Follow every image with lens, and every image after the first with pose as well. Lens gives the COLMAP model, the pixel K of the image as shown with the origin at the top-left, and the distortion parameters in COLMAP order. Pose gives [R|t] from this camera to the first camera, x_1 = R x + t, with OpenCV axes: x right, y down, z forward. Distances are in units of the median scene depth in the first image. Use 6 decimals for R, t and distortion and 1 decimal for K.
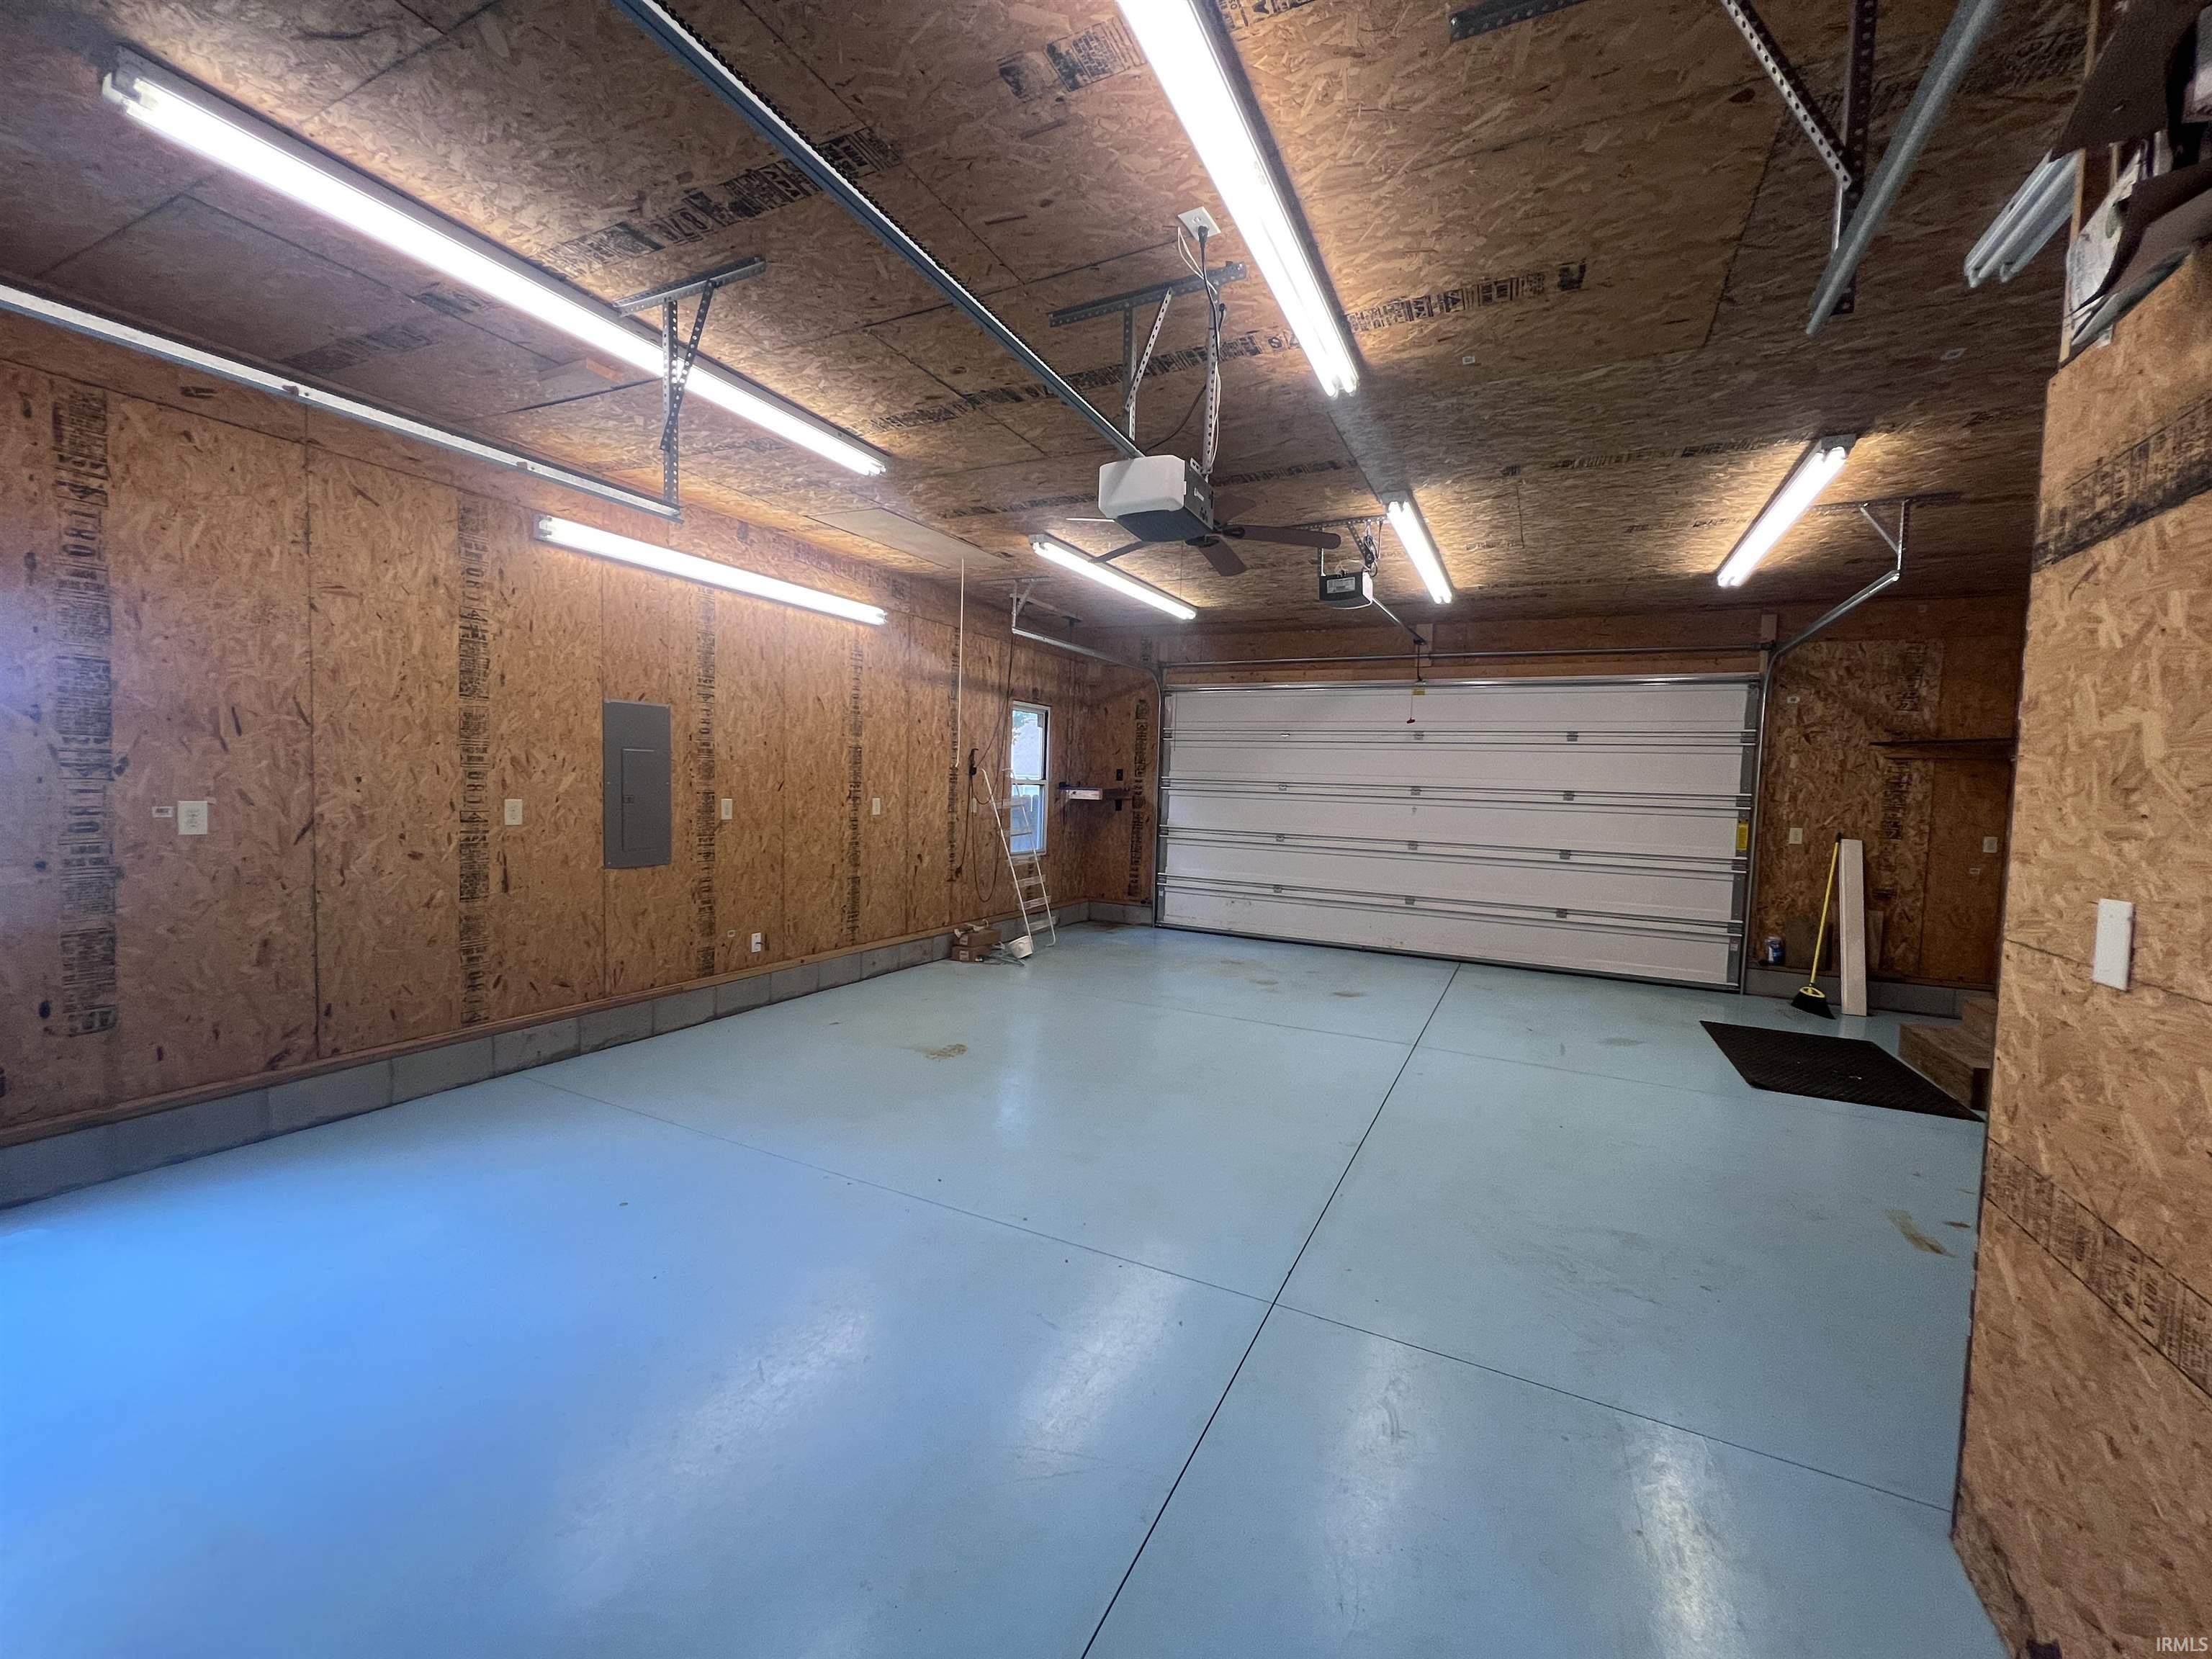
lens RADIAL K [[872.2, 0, 1108.4], [0, 872.2, 827.7], [0, 0, 1]] dist [0.002661, 0.000044]
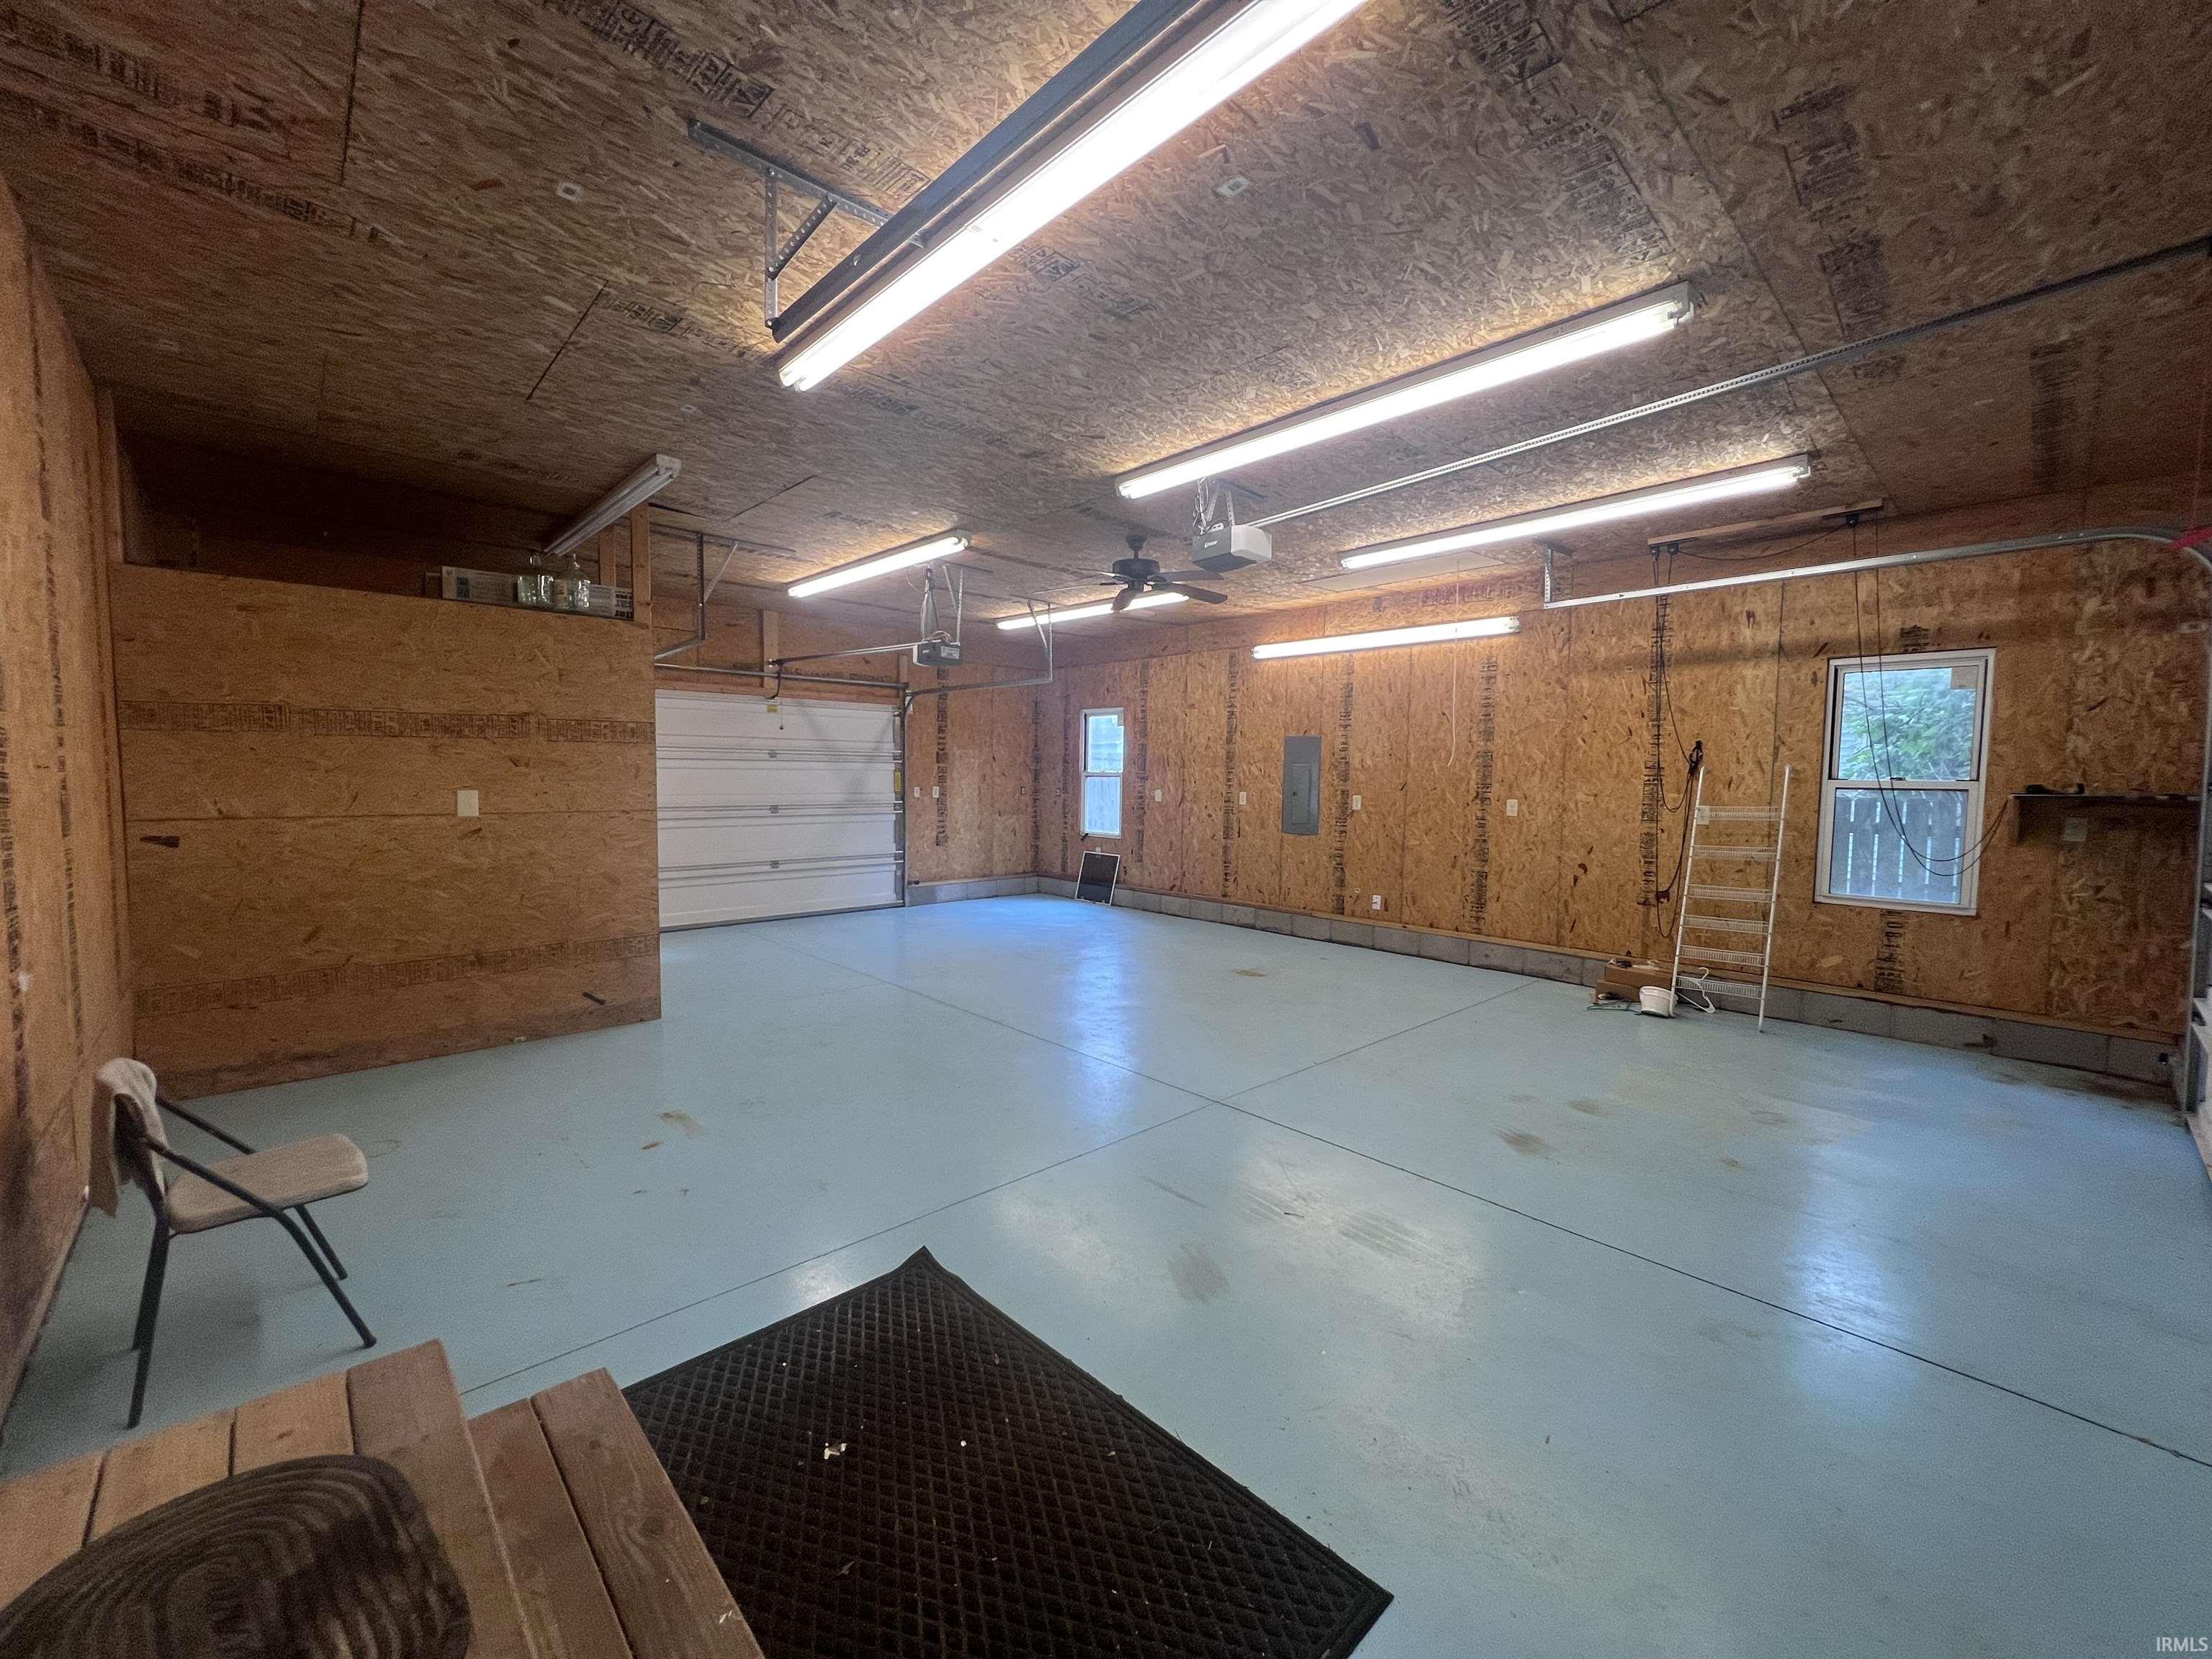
lens RADIAL K [[872.2, 0, 1106.9], [0, 872.2, 833.1], [0, 0, 1]] dist [0.002661, 0.000044]
pose [[-0.332054, 0.027561, -0.942858, 1.019757], [-0.072110, 0.995906, 0.054507, -0.019188], [0.940500, 0.086089, -0.328707, 1.053732]]
